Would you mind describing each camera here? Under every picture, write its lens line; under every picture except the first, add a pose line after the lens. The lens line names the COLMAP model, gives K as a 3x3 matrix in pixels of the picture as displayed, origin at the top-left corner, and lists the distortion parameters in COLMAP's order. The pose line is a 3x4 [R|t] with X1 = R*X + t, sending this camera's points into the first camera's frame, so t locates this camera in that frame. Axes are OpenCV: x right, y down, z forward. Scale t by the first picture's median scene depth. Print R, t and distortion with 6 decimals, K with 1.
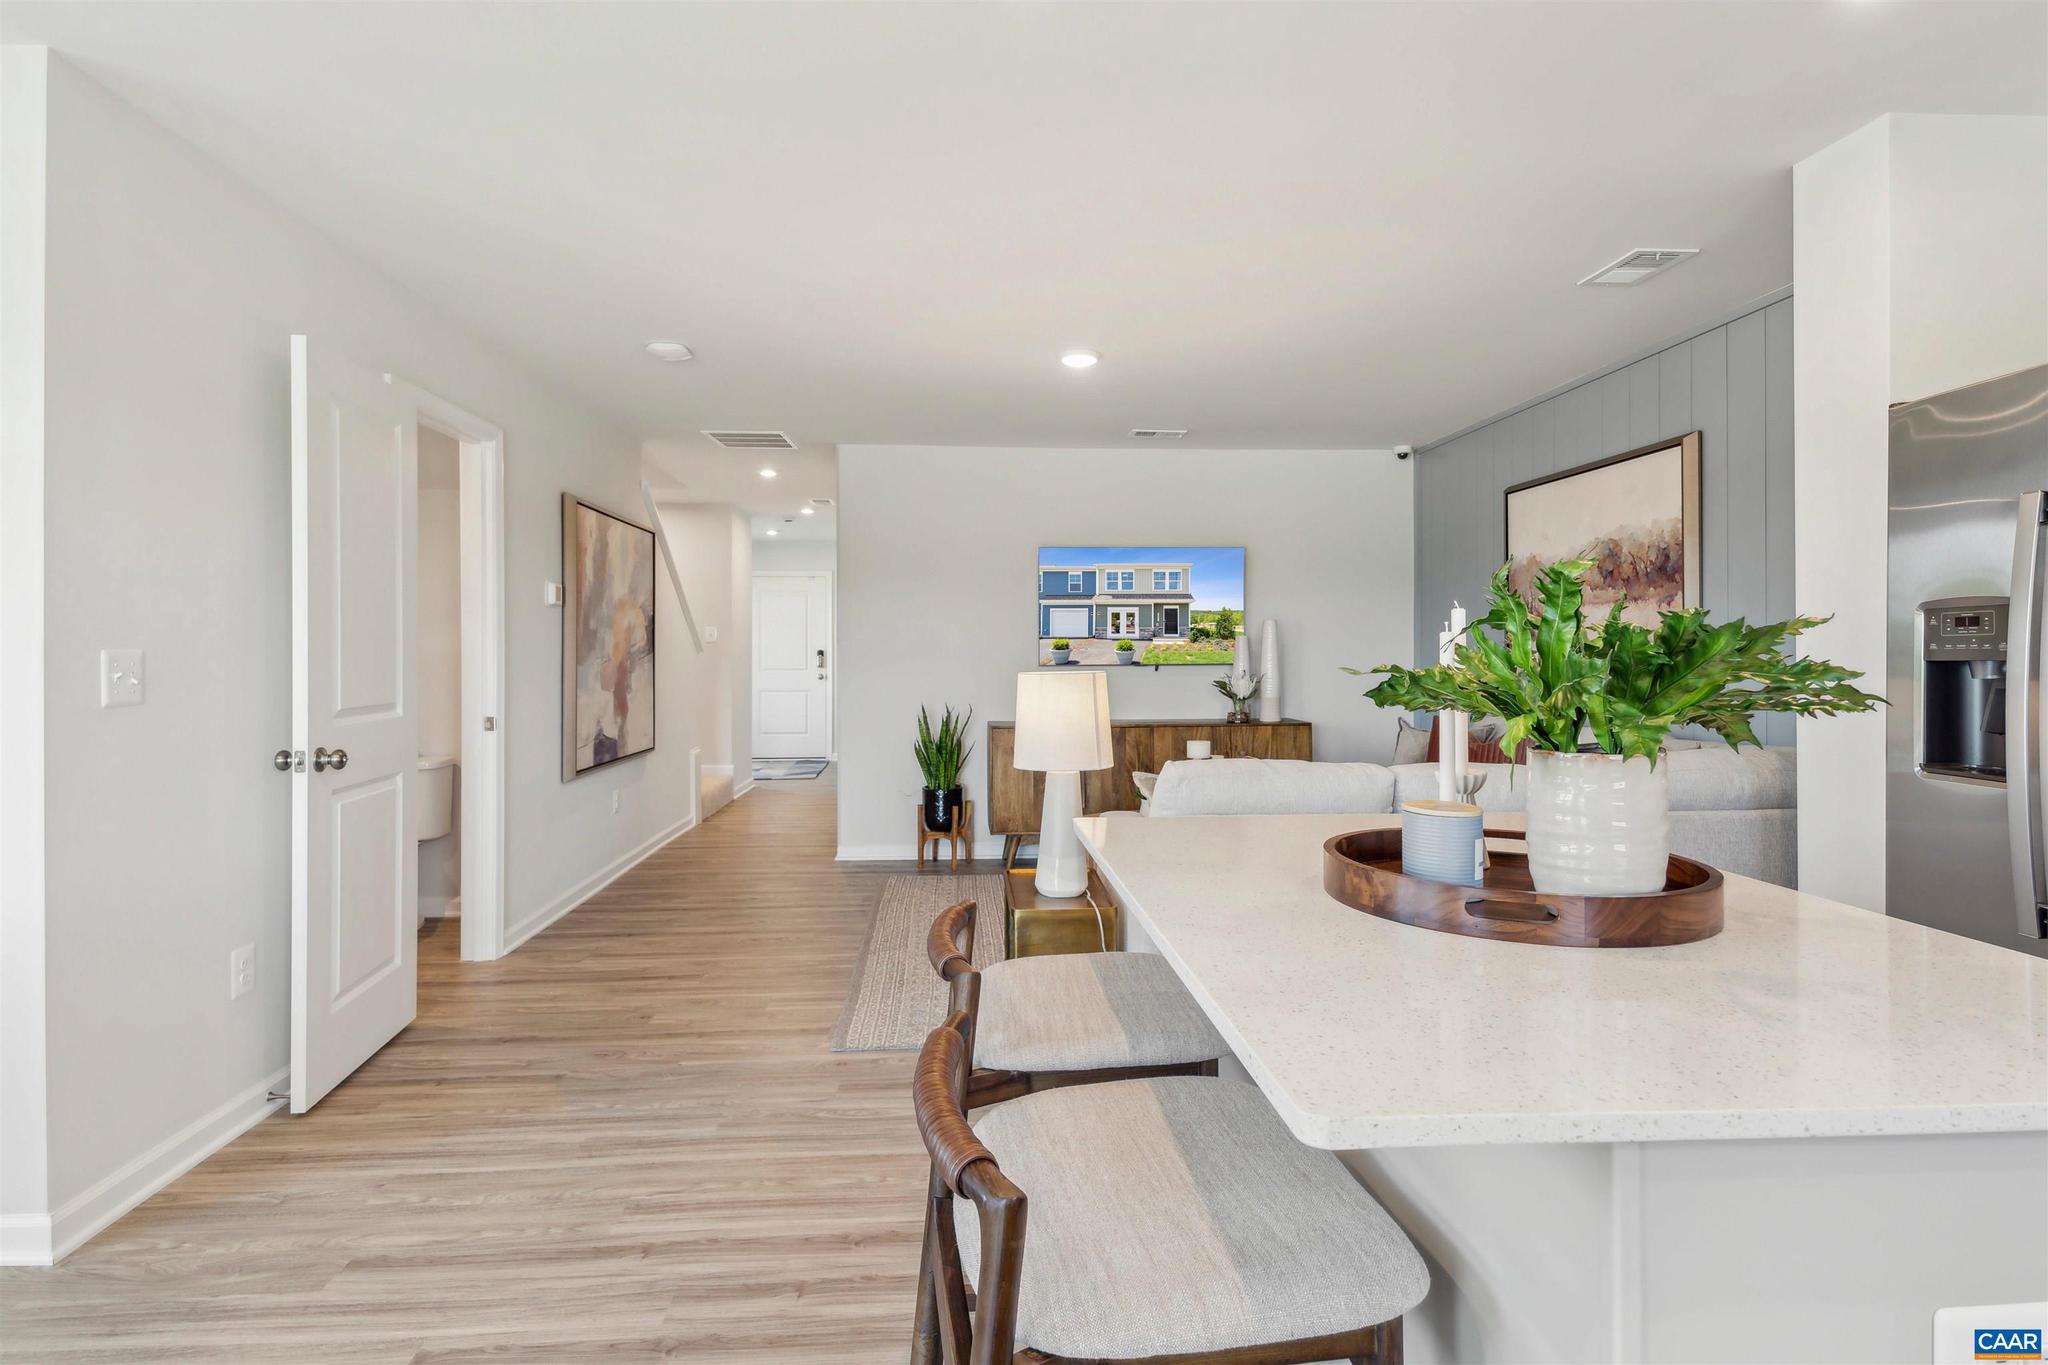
lens RADIAL K [[998.8, 0, 1016.6], [0, 998.8, 644.0], [0, 0, 1]] dist [0.000274, -0.000027]
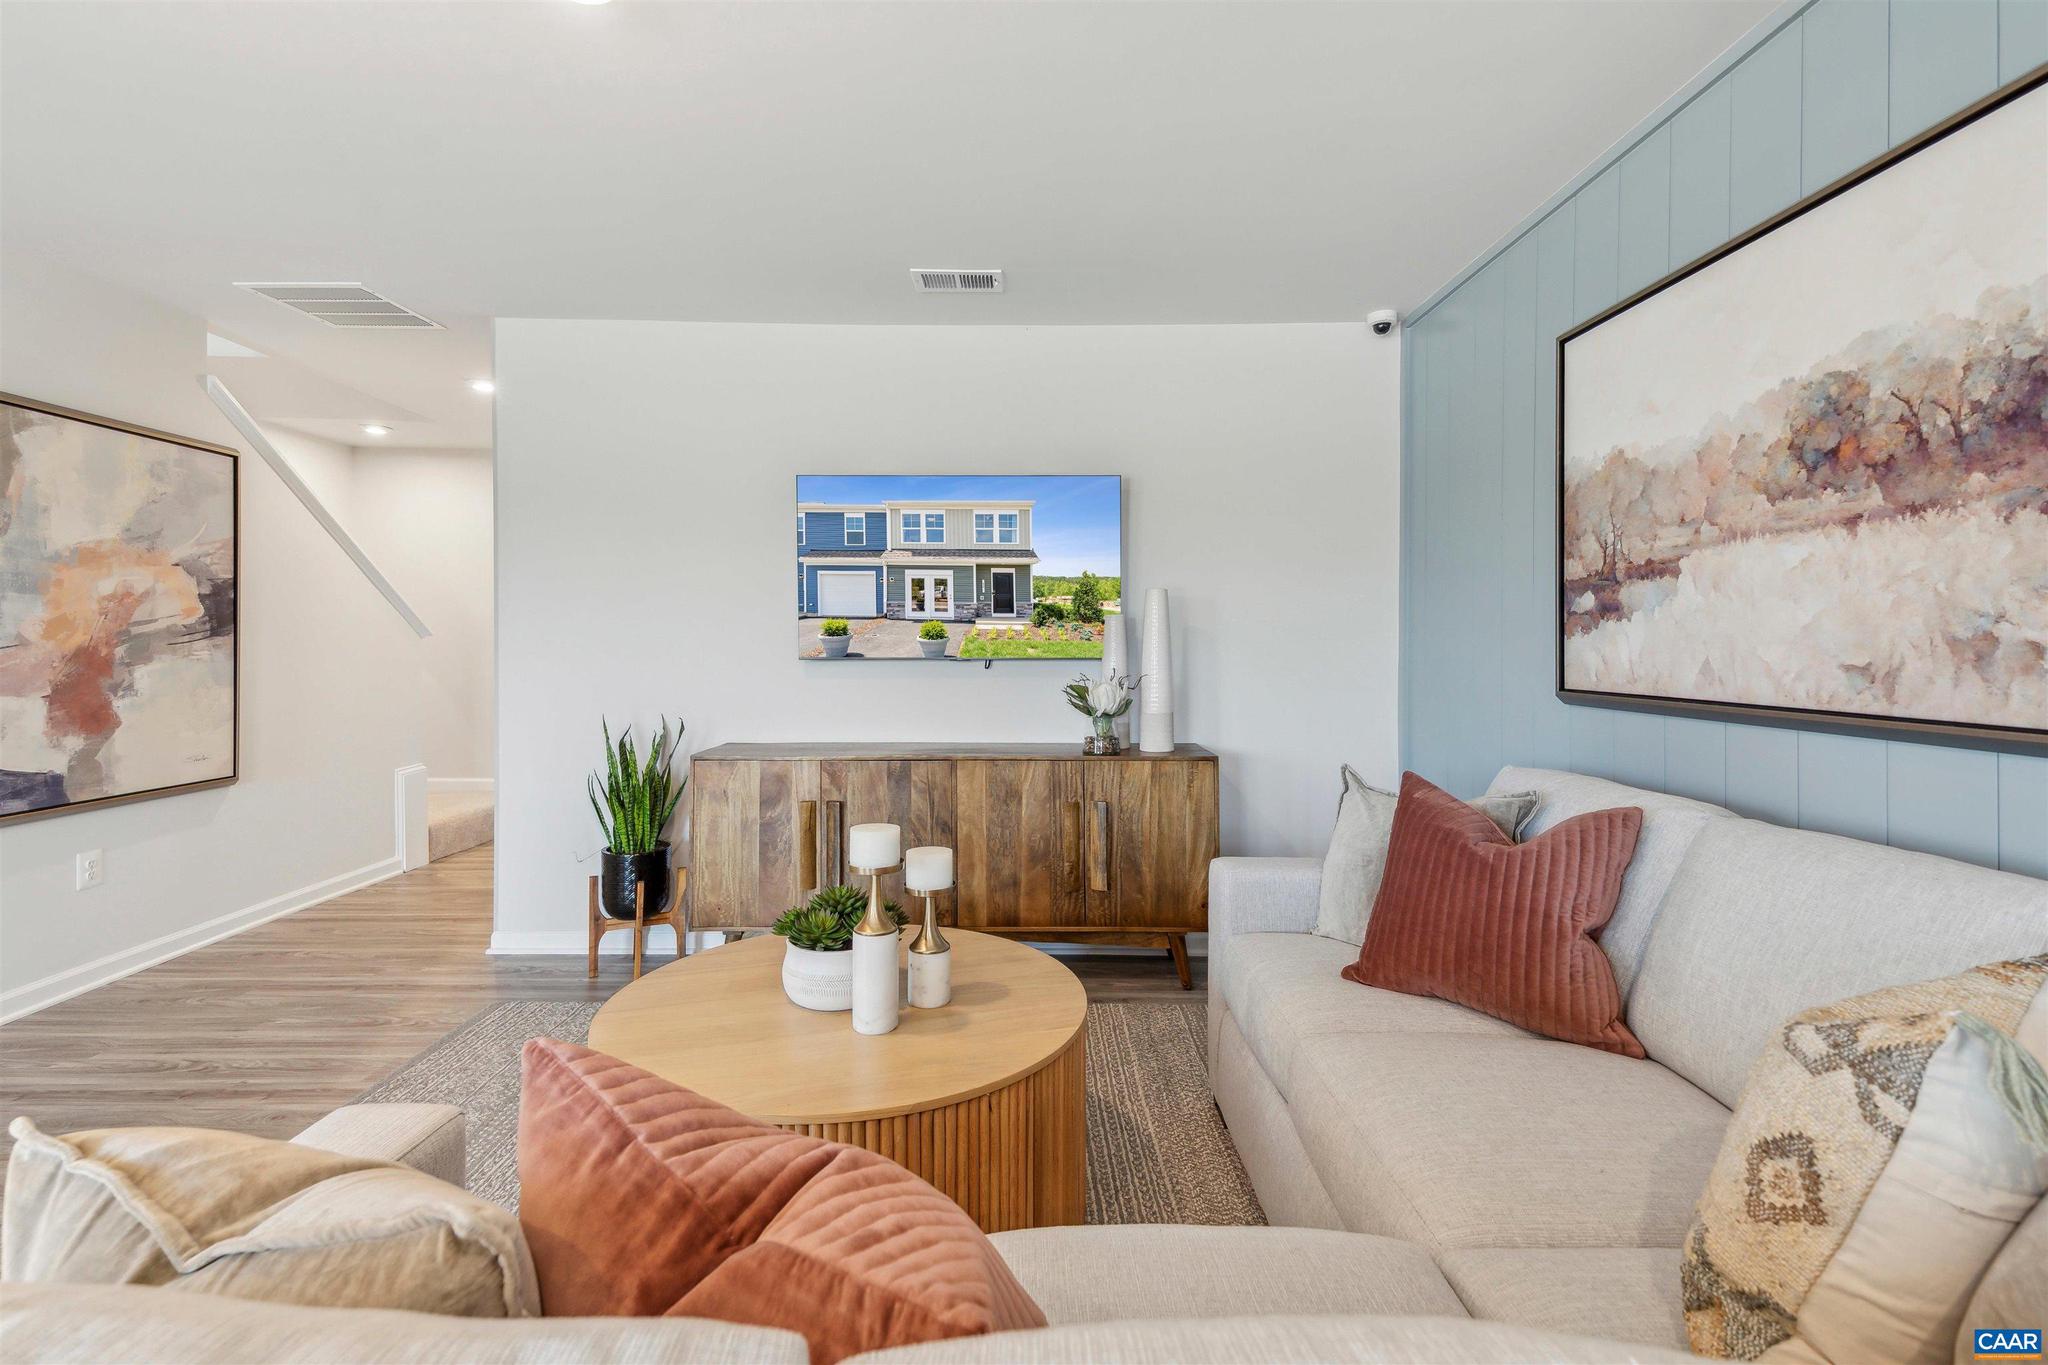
lens RADIAL K [[948.7, 0, 1005.9], [0, 948.7, 653.6], [0, 0, 1]] dist [0.023715, -0.008455]
pose [[0.998895, 0.015770, -0.044267, 0.183517], [-0.015356, 0.999835, 0.009674, 0.009760], [0.044412, -0.008983, 0.998973, 0.398387]]
